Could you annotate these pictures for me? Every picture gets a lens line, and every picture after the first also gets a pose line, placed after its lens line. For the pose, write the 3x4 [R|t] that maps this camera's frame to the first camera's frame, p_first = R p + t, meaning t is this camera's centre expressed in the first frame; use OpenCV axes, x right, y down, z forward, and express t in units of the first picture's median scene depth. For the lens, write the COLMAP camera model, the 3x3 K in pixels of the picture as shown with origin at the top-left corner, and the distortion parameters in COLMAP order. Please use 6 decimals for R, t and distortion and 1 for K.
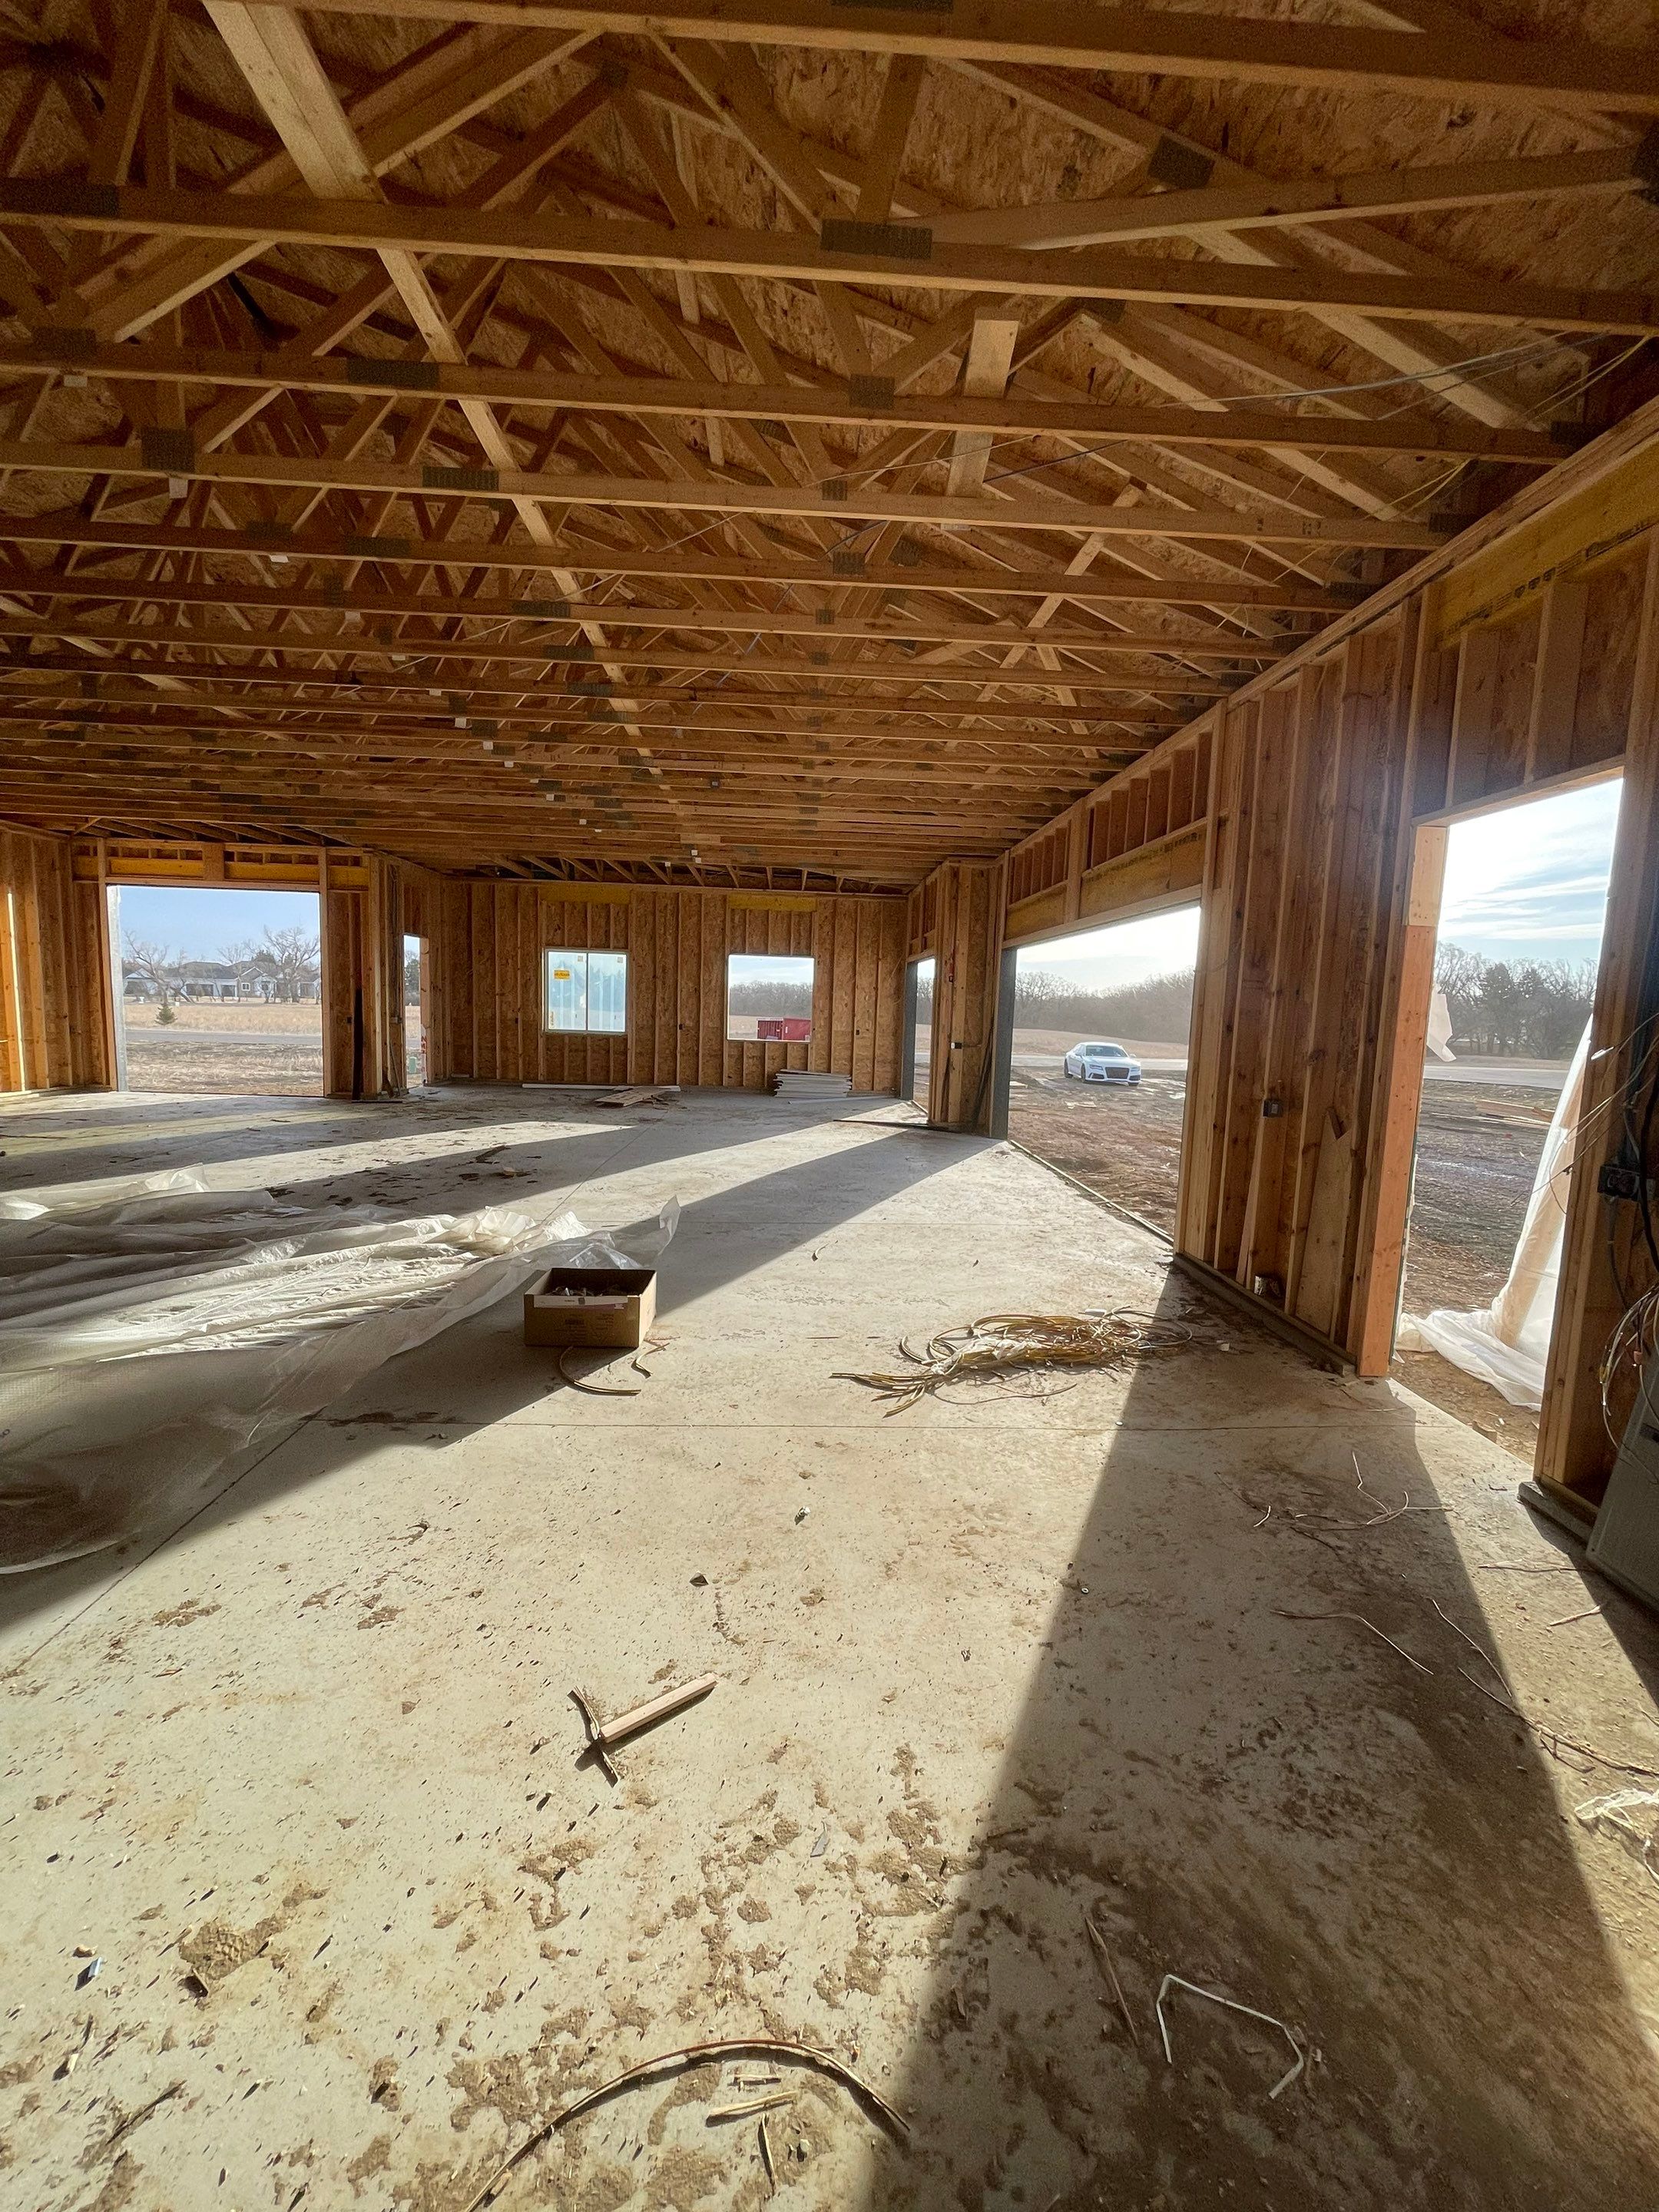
lens RADIAL K [[881.7, 0, 815.7], [0, 881.7, 1102.1], [0, 0, 1]] dist [-0.003993, 0.000913]
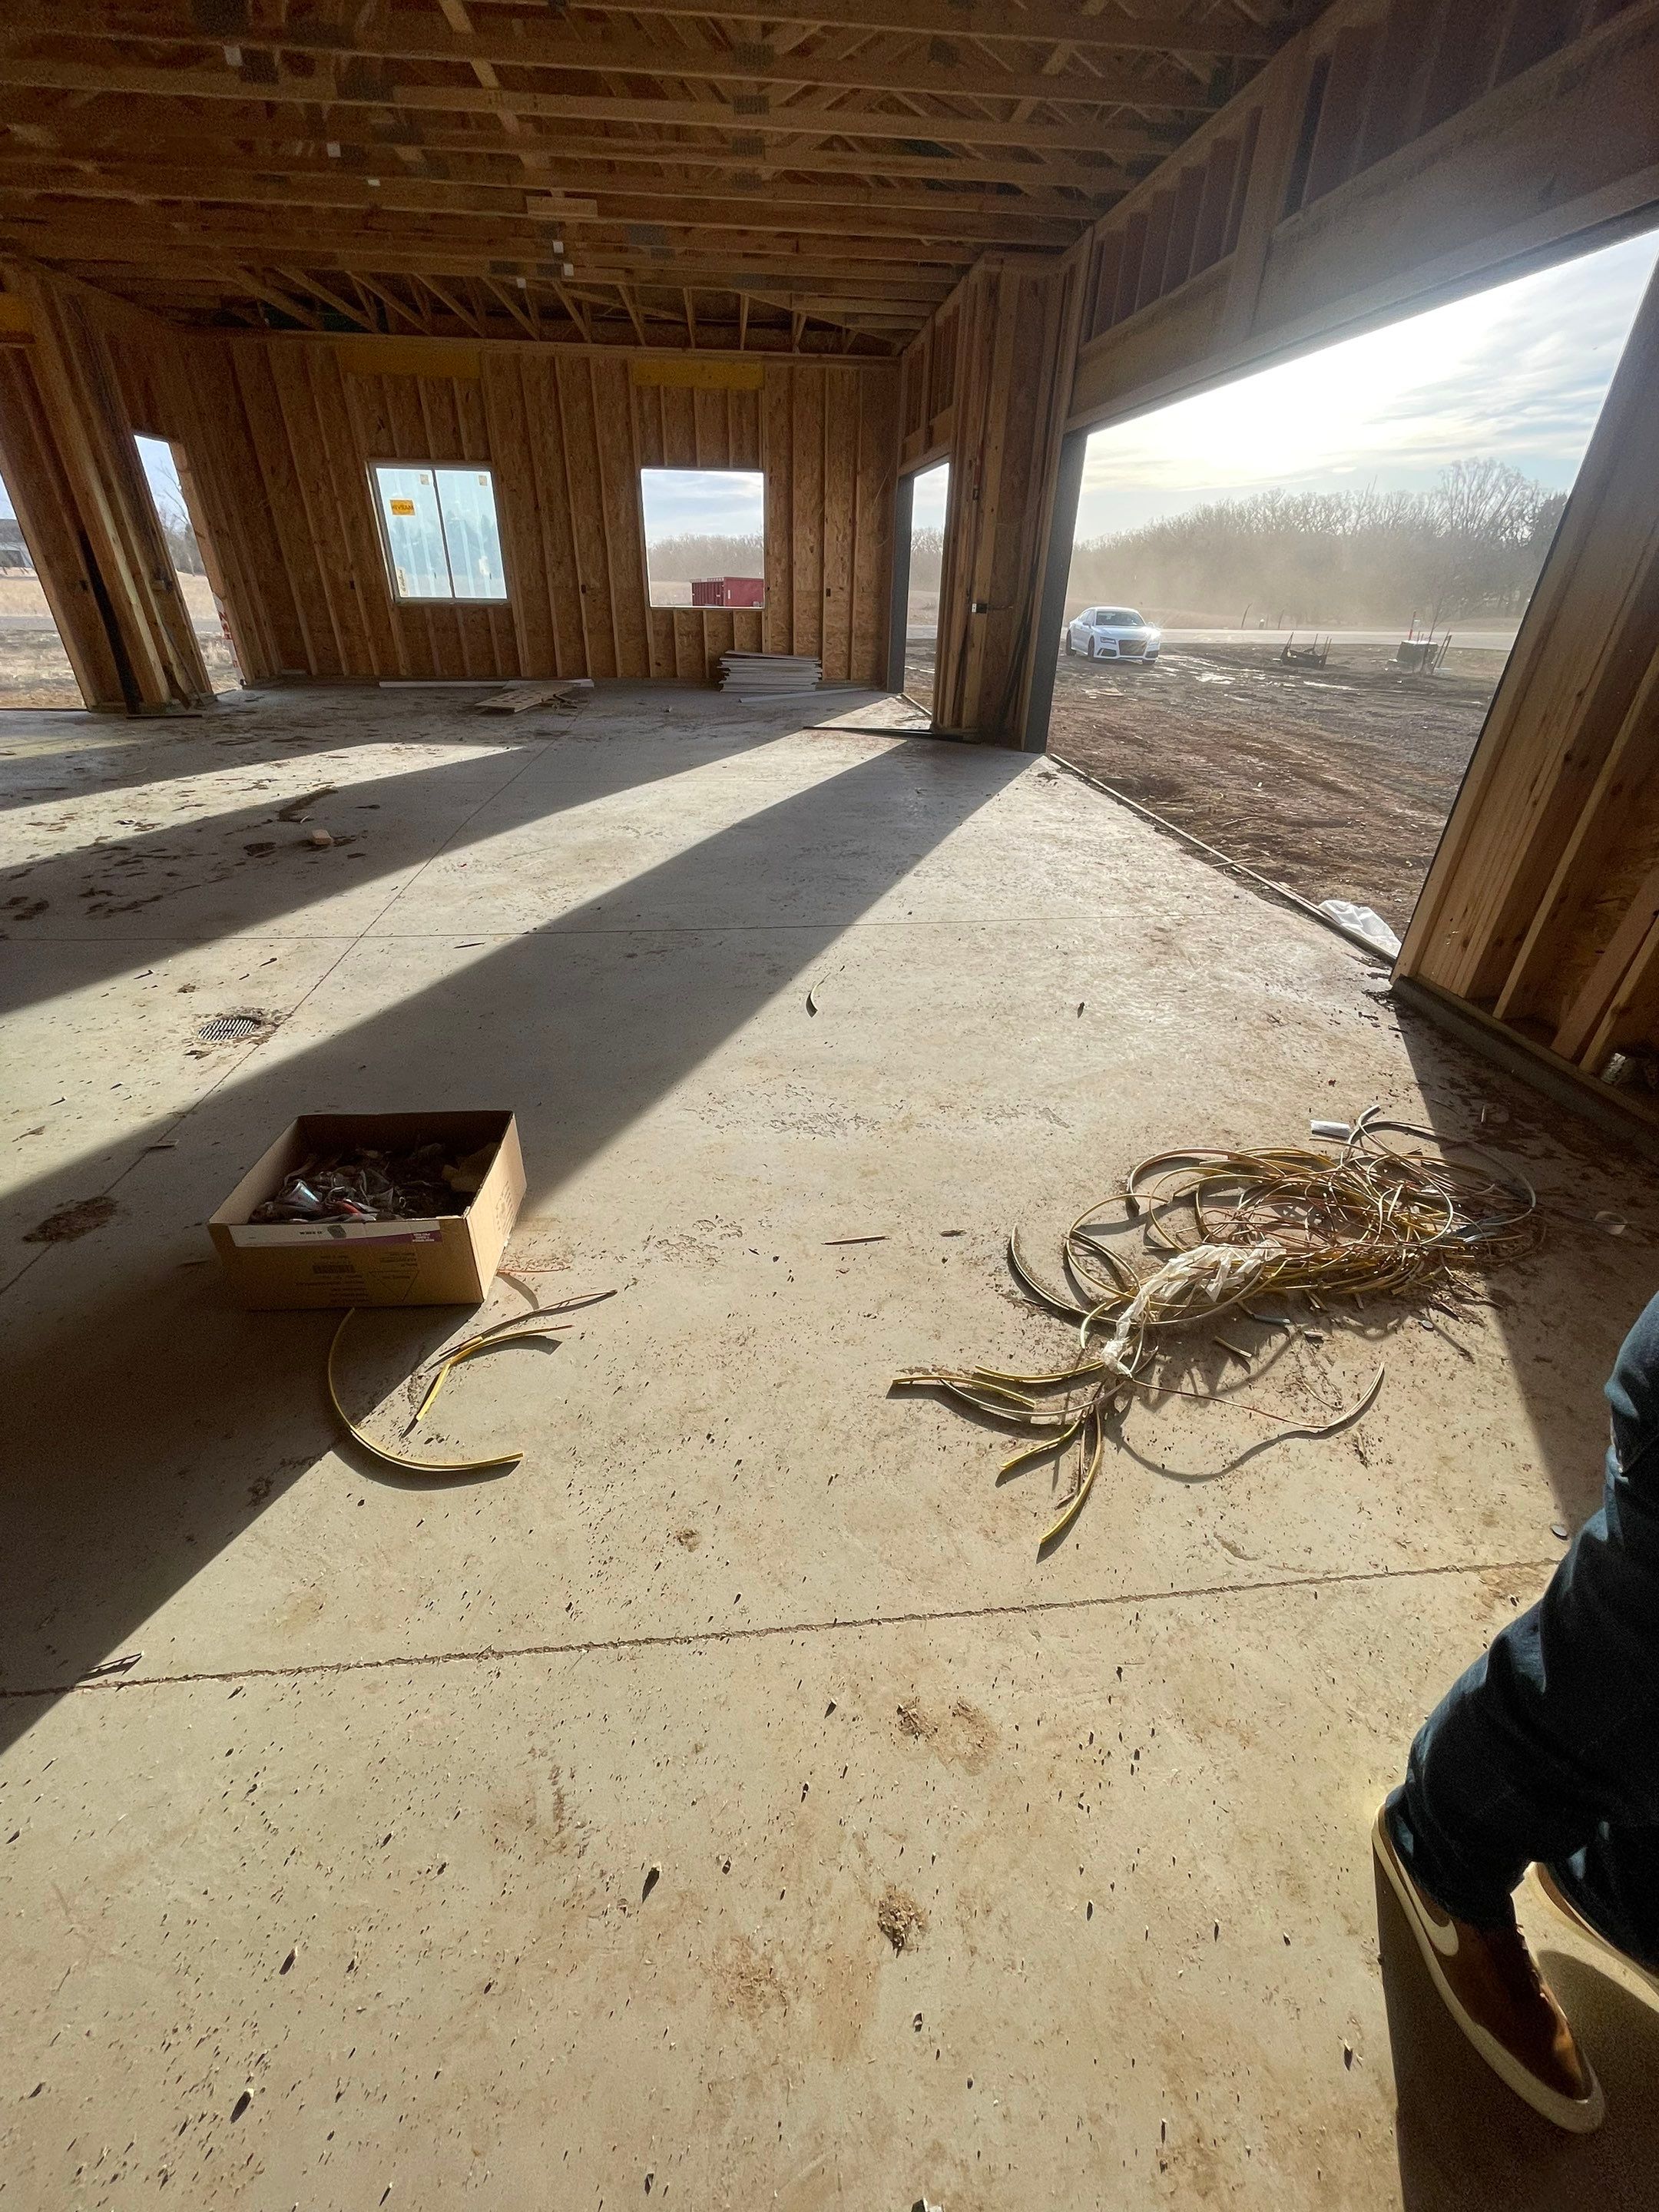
lens RADIAL K [[881.7, 0, 820.7], [0, 881.7, 1097.0], [0, 0, 1]] dist [-0.003993, 0.000913]
pose [[0.998131, -0.043656, 0.042761, -0.022475], [0.021679, 0.907194, 0.420154, -0.017862], [-0.057135, -0.418442, 0.906445, 0.423392]]
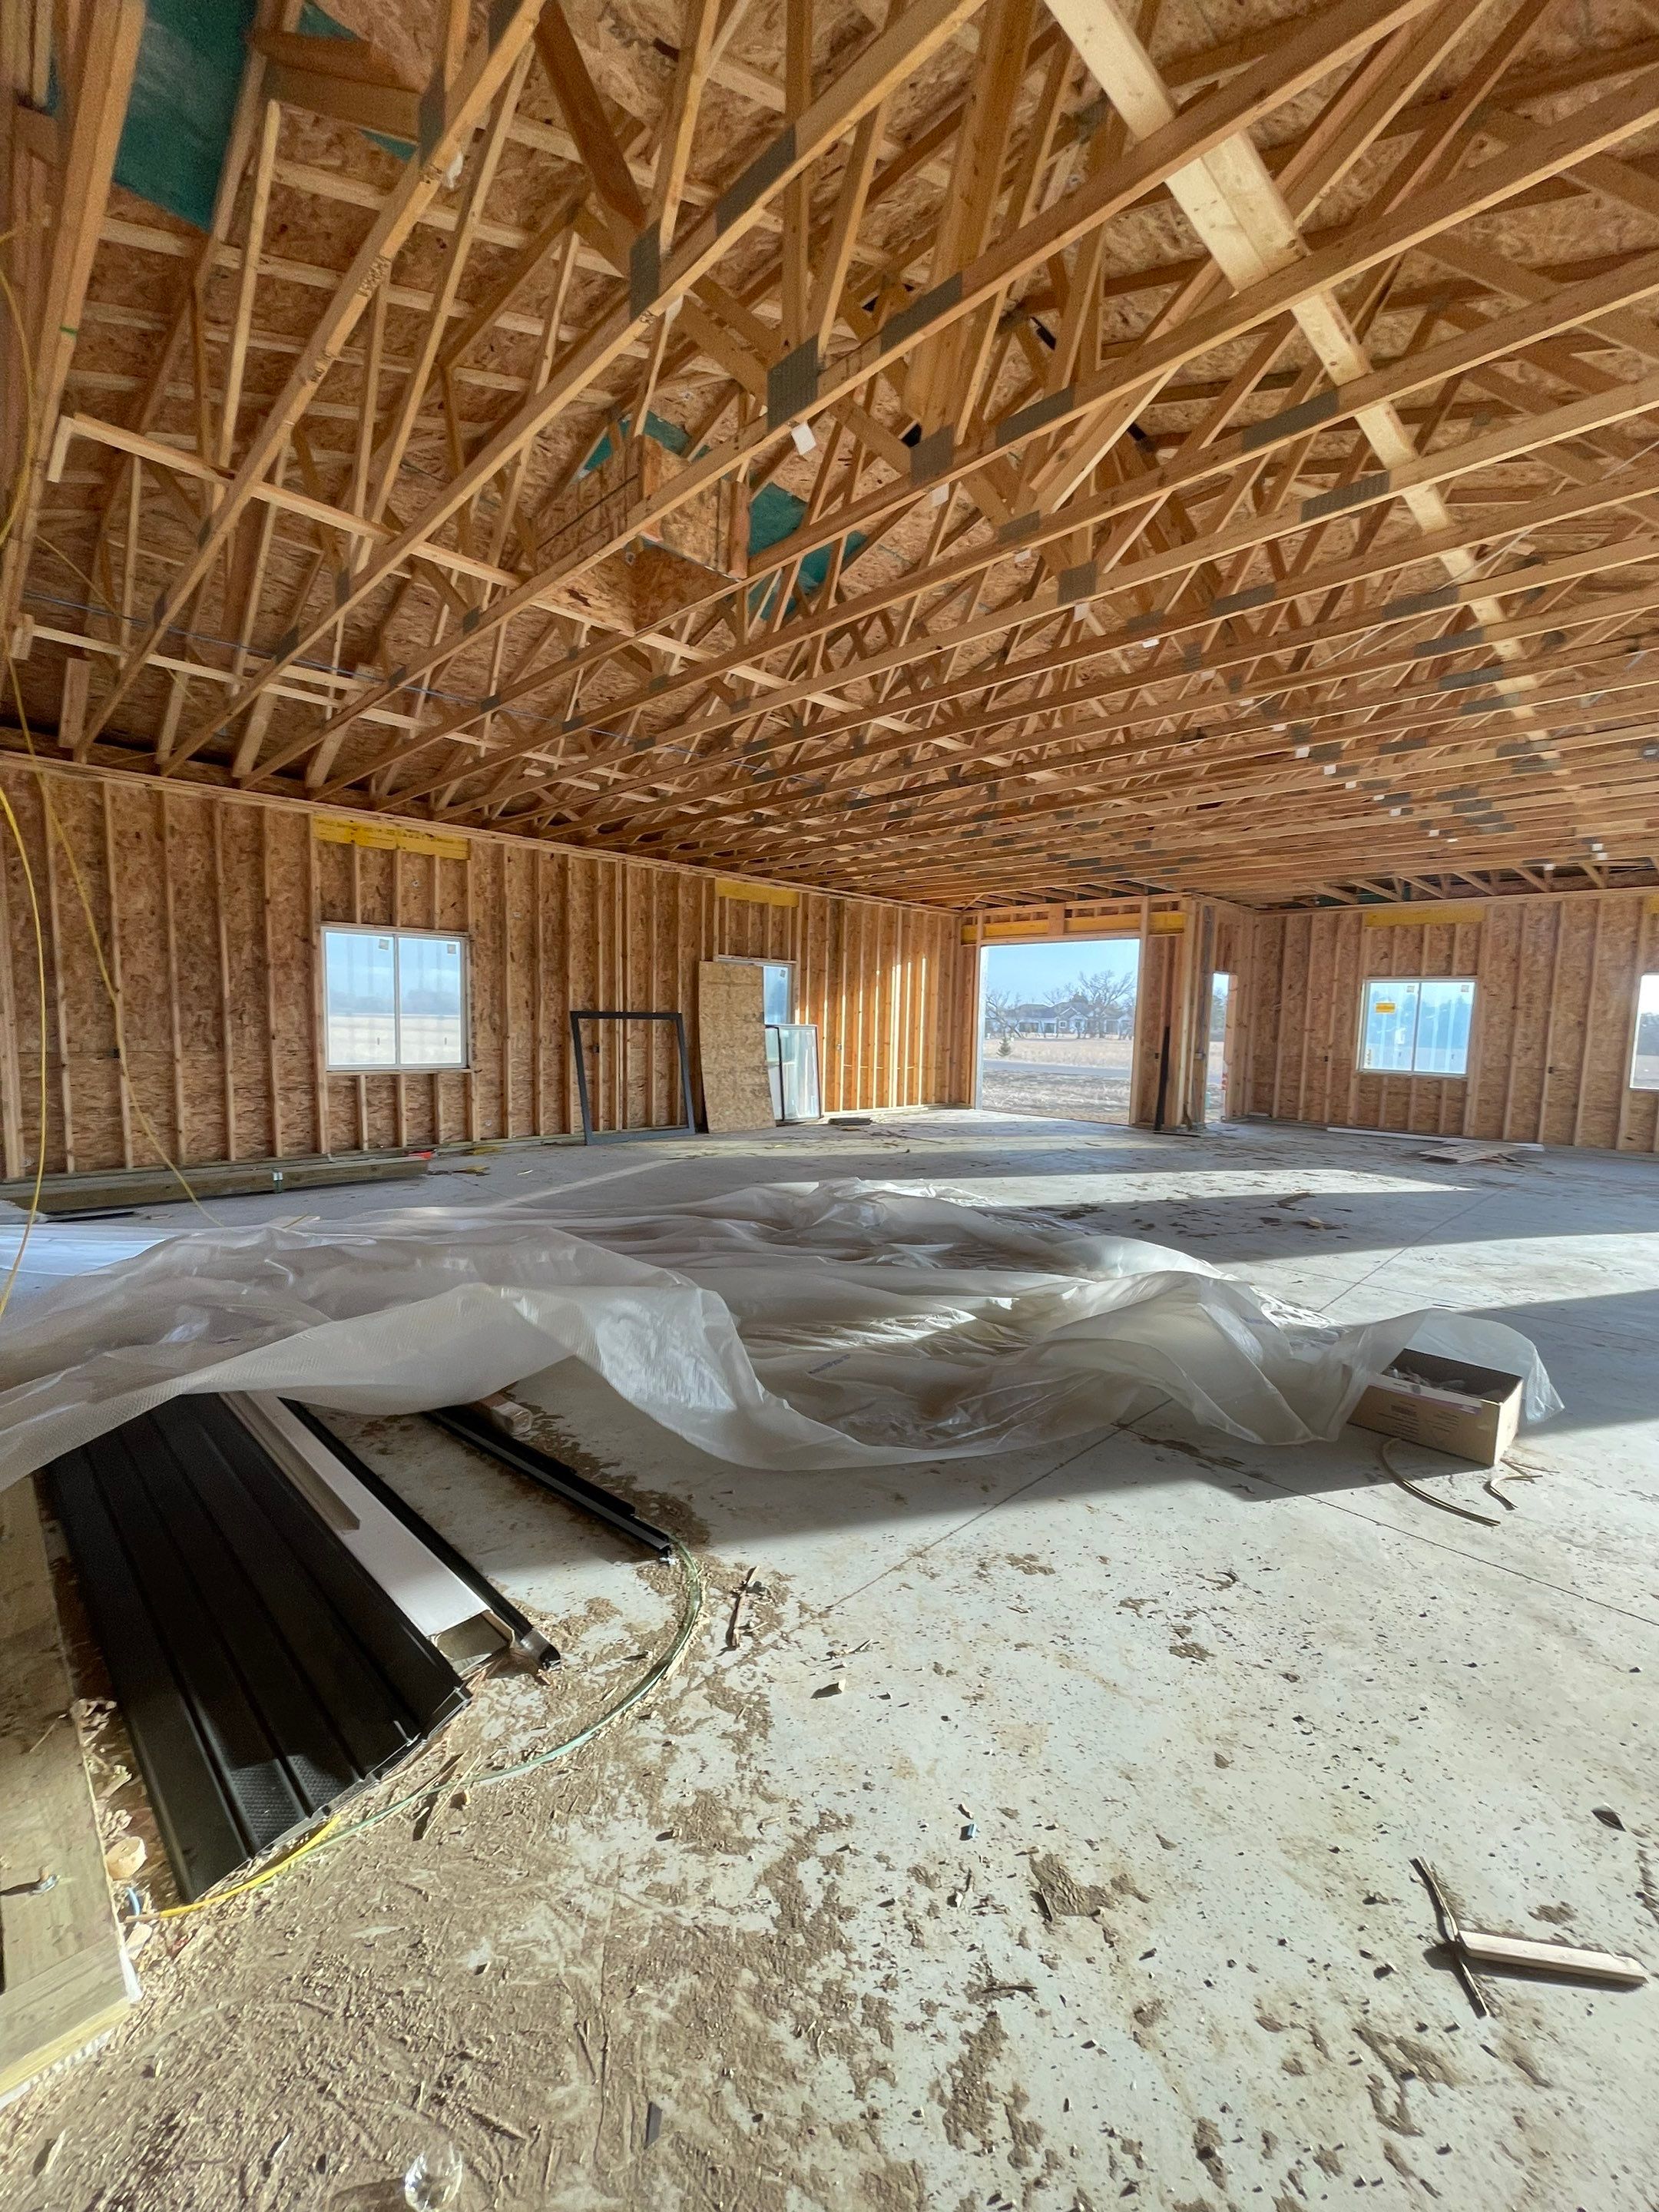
lens RADIAL K [[881.7, 0, 831.3], [0, 881.7, 1101.8], [0, 0, 1]] dist [-0.003993, 0.000913]
pose [[0.677126, 0.052628, -0.733983, -0.026674], [-0.082409, 0.996588, -0.004567, -0.001541], [0.731238, 0.063579, 0.679153, -0.010550]]
